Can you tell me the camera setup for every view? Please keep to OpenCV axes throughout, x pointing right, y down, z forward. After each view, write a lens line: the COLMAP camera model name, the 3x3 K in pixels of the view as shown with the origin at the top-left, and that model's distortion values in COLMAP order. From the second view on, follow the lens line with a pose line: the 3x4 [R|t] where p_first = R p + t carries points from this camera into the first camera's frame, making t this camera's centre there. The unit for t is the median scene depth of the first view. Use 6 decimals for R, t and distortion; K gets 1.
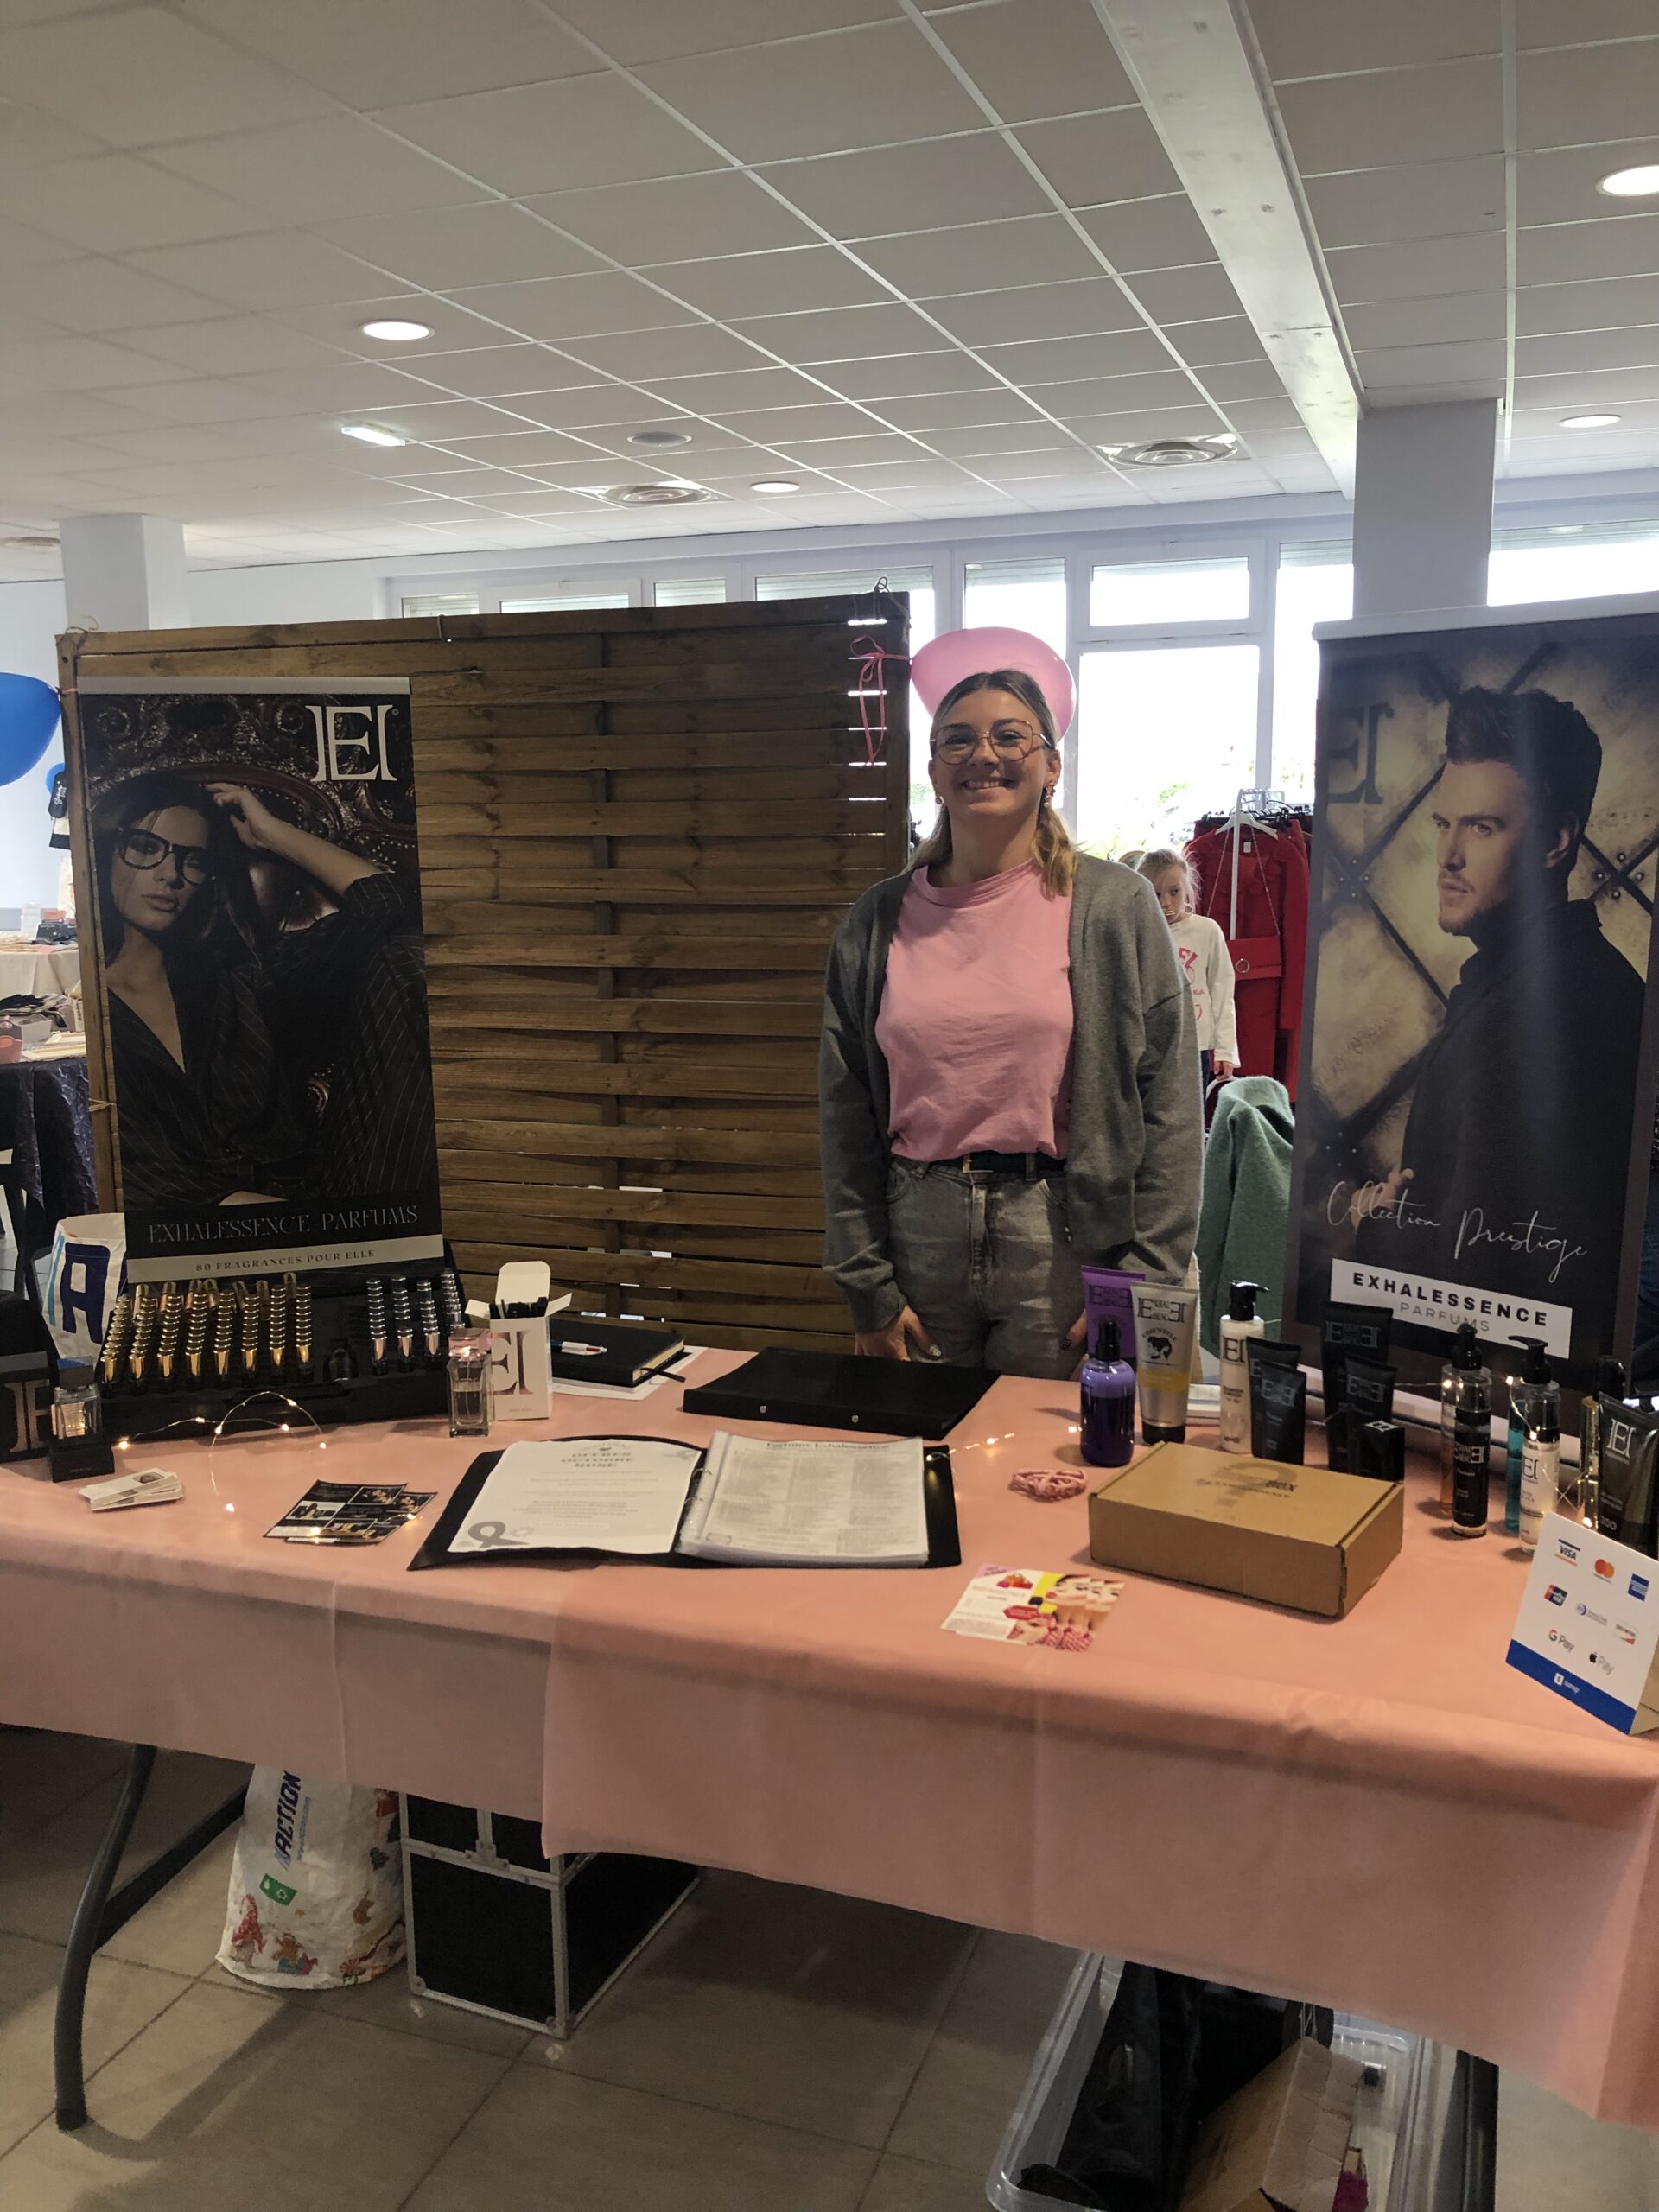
lens RADIAL K [[1810.8, 0, 829.5], [0, 1810.8, 1106.0], [0, 0, 1]] dist [-0.000973, 0.000640]
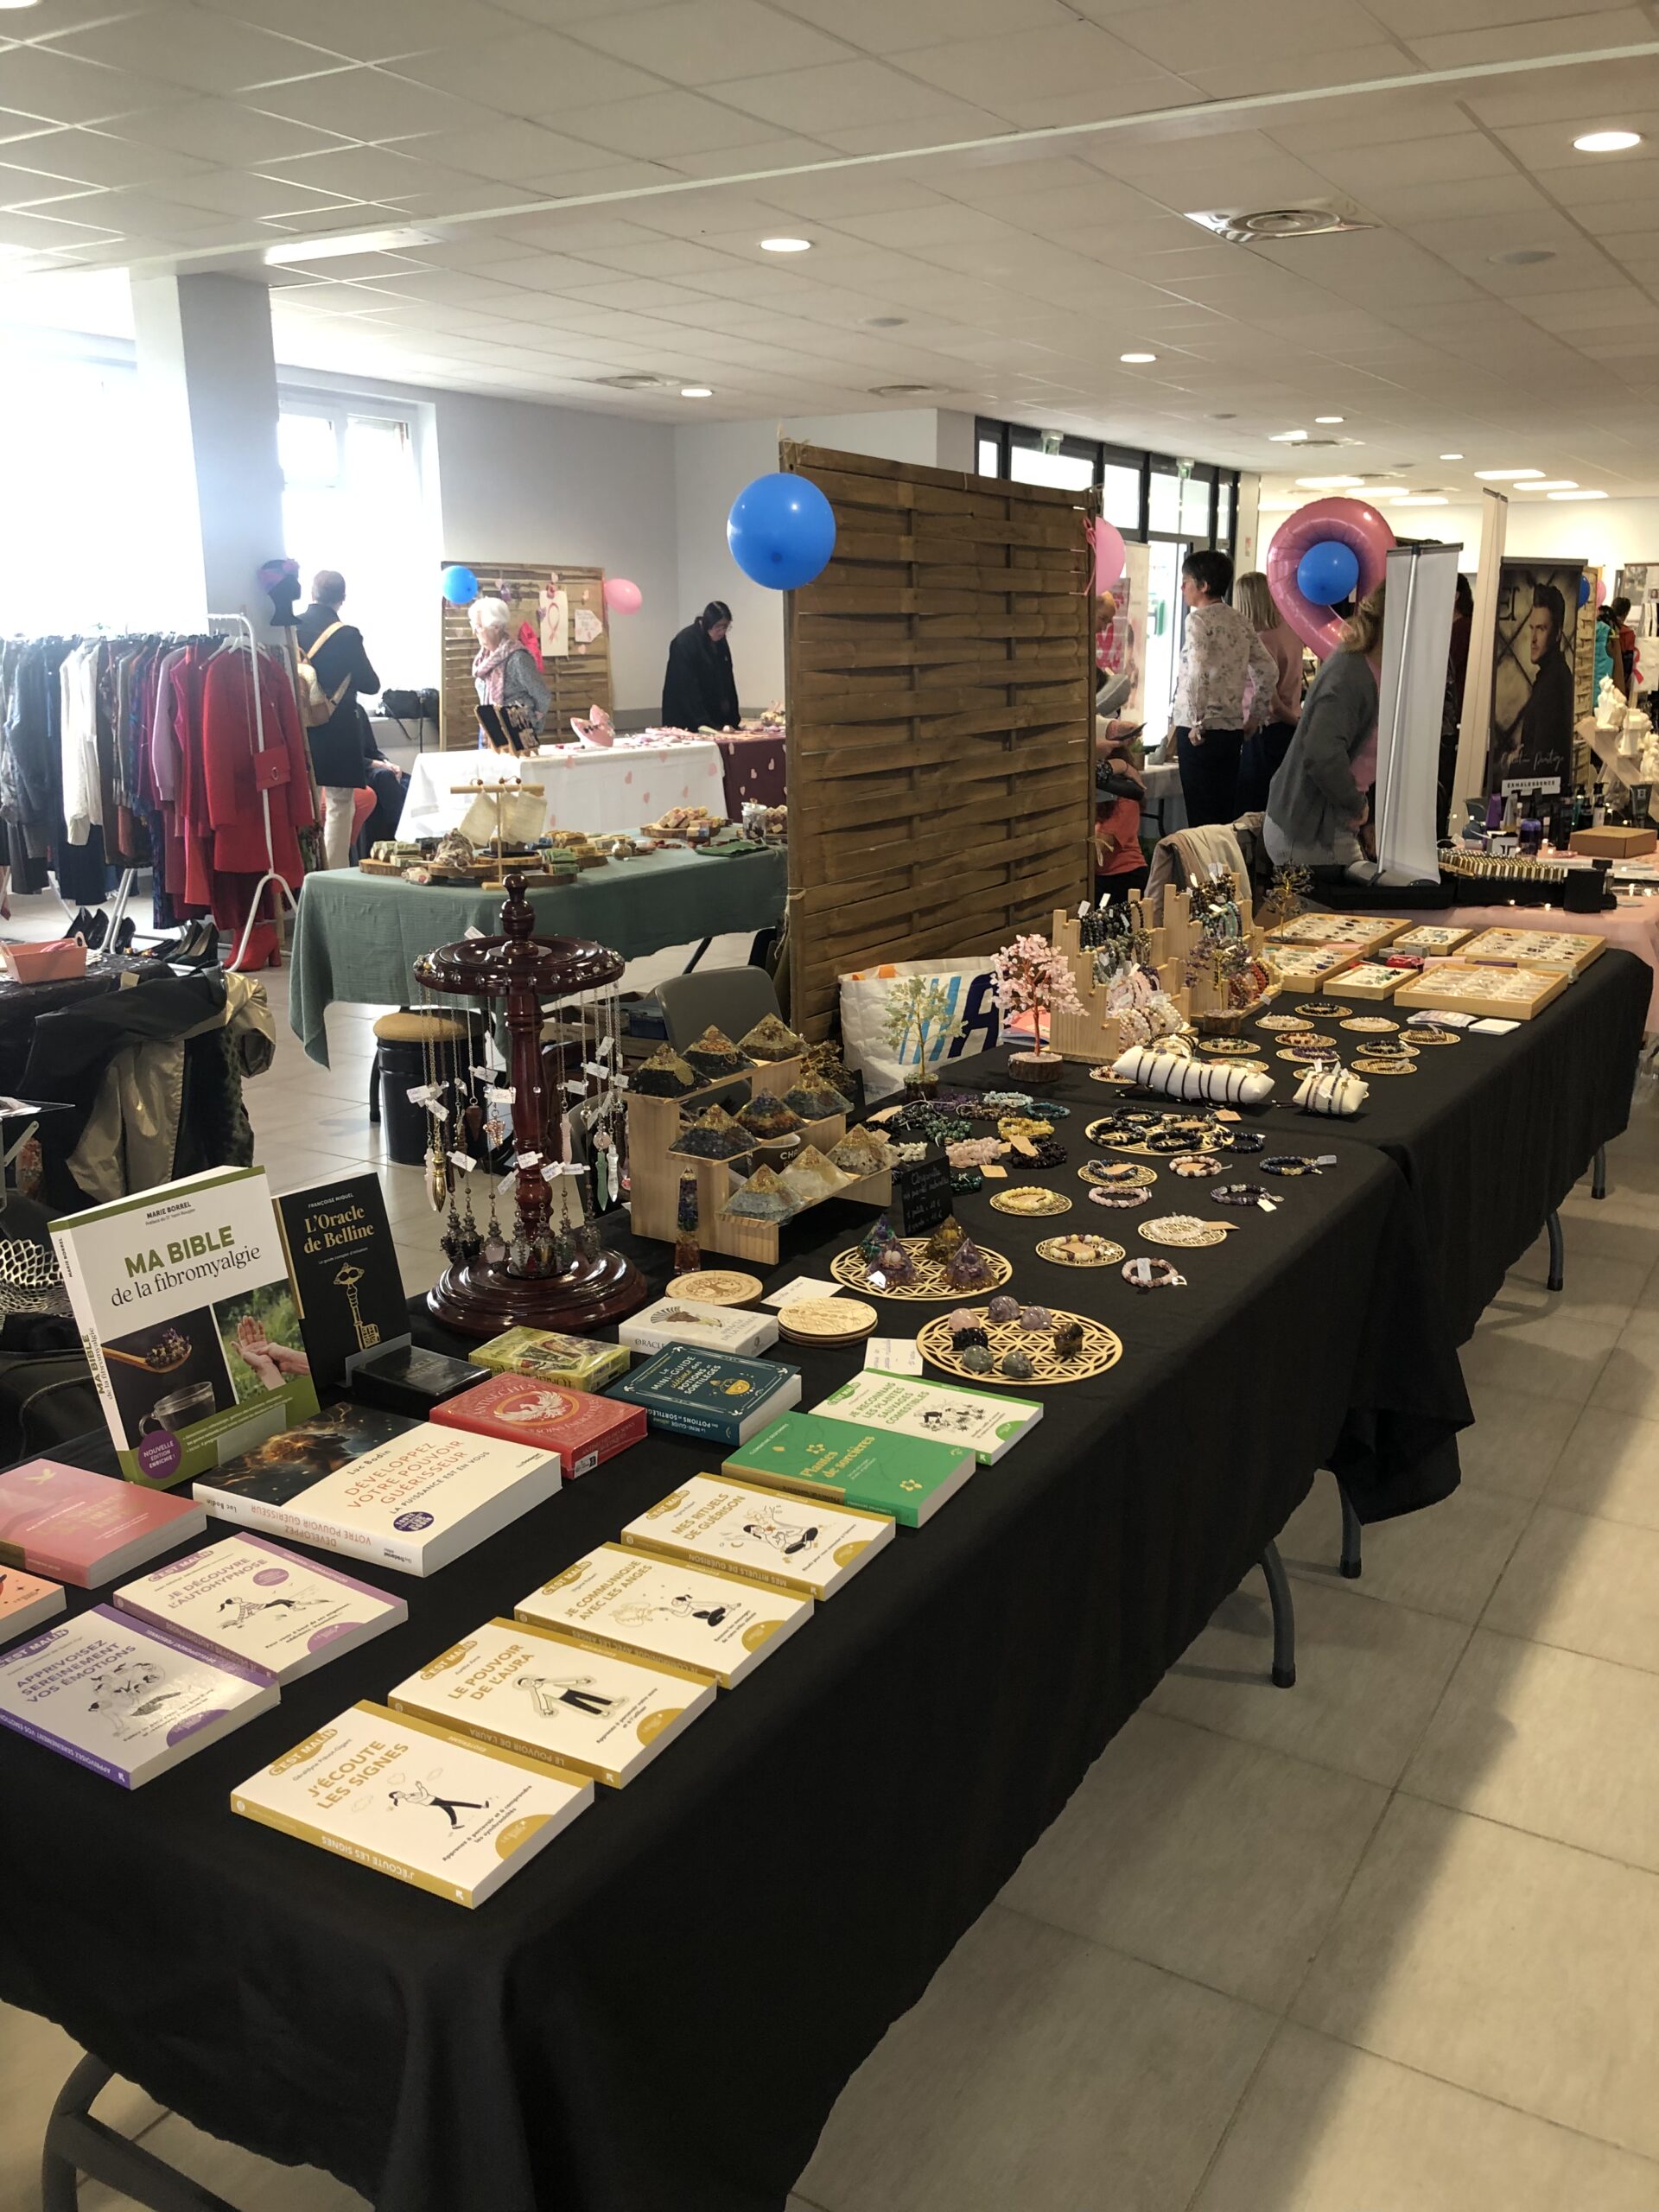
lens RADIAL K [[1810.8, 0, 829.5], [0, 1810.8, 1106.0], [0, 0, 1]] dist [-0.000973, 0.000640]
pose [[0.166985, -0.235271, 0.957478, -2.930129], [0.162215, 0.964435, 0.208690, -0.201983], [-0.972524, 0.120469, 0.199211, 1.602248]]
